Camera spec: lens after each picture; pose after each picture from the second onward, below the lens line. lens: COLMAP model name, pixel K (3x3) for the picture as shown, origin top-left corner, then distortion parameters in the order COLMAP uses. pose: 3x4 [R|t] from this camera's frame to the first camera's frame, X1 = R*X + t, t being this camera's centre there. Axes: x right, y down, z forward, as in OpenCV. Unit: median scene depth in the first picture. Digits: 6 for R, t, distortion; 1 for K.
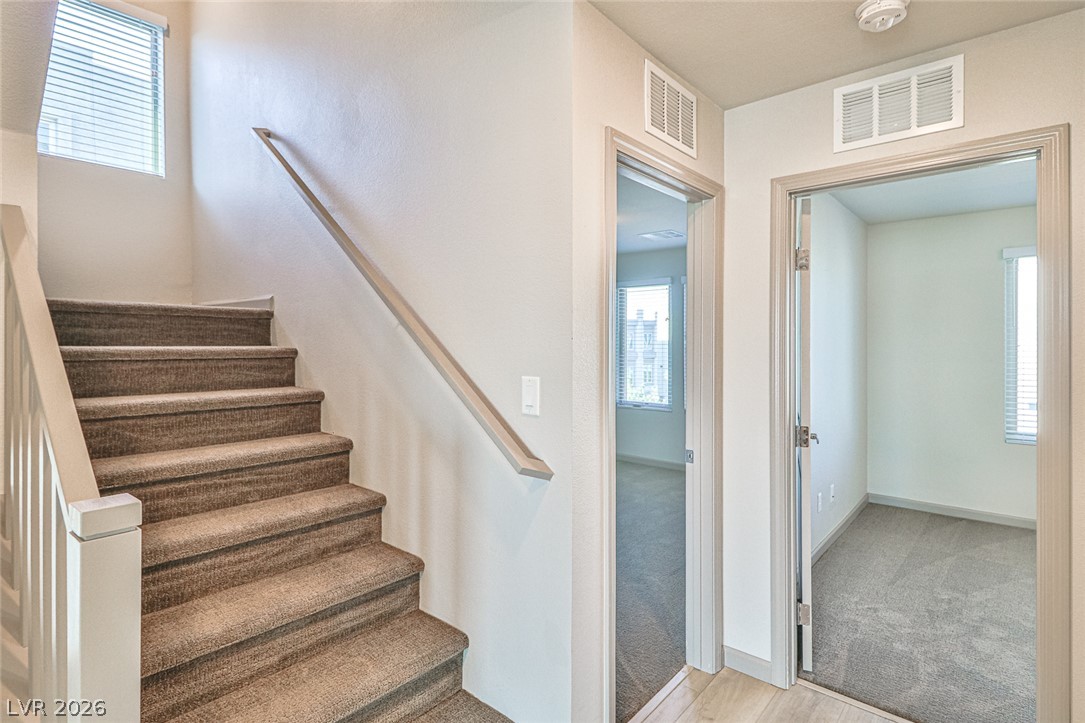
lens RADIAL K [[554.1, 0, 528.1], [0, 554.1, 347.3], [0, 0, 1]] dist [0.005265, -0.007281]
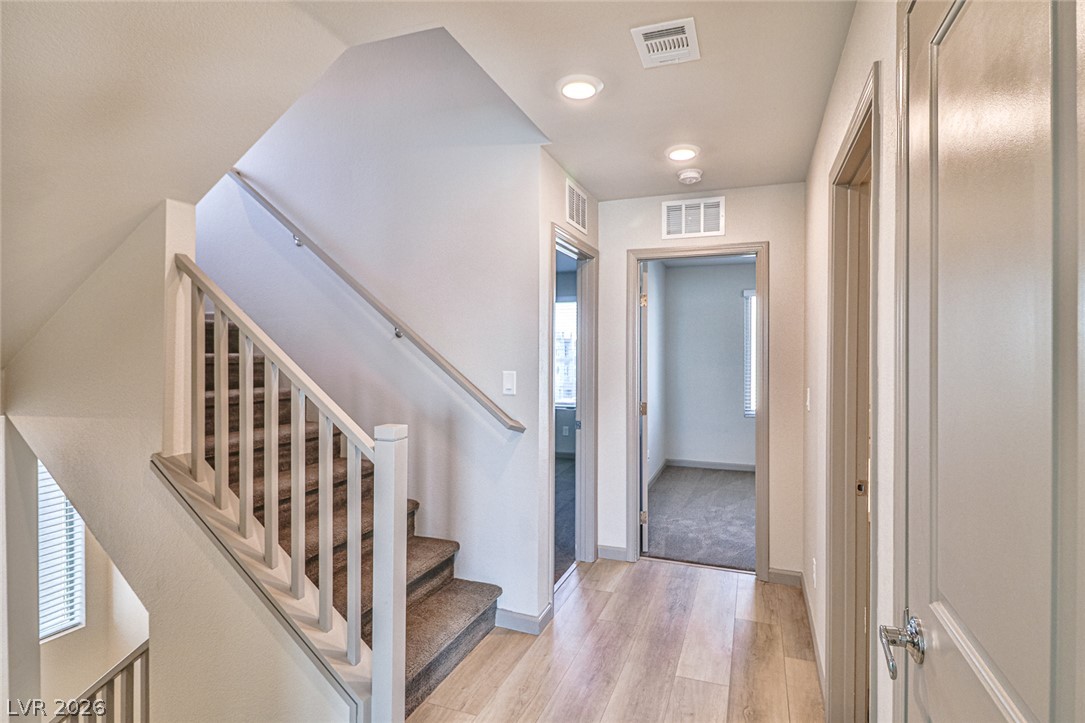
lens RADIAL K [[554.1, 0, 564.5], [0, 554.1, 356.8], [0, 0, 1]] dist [0.005265, -0.007281]
pose [[0.924510, 0.003629, 0.381141, -0.348515], [-0.004423, 0.999989, 0.001207, 0.005755], [-0.381133, -0.002802, 0.924516, -0.428620]]
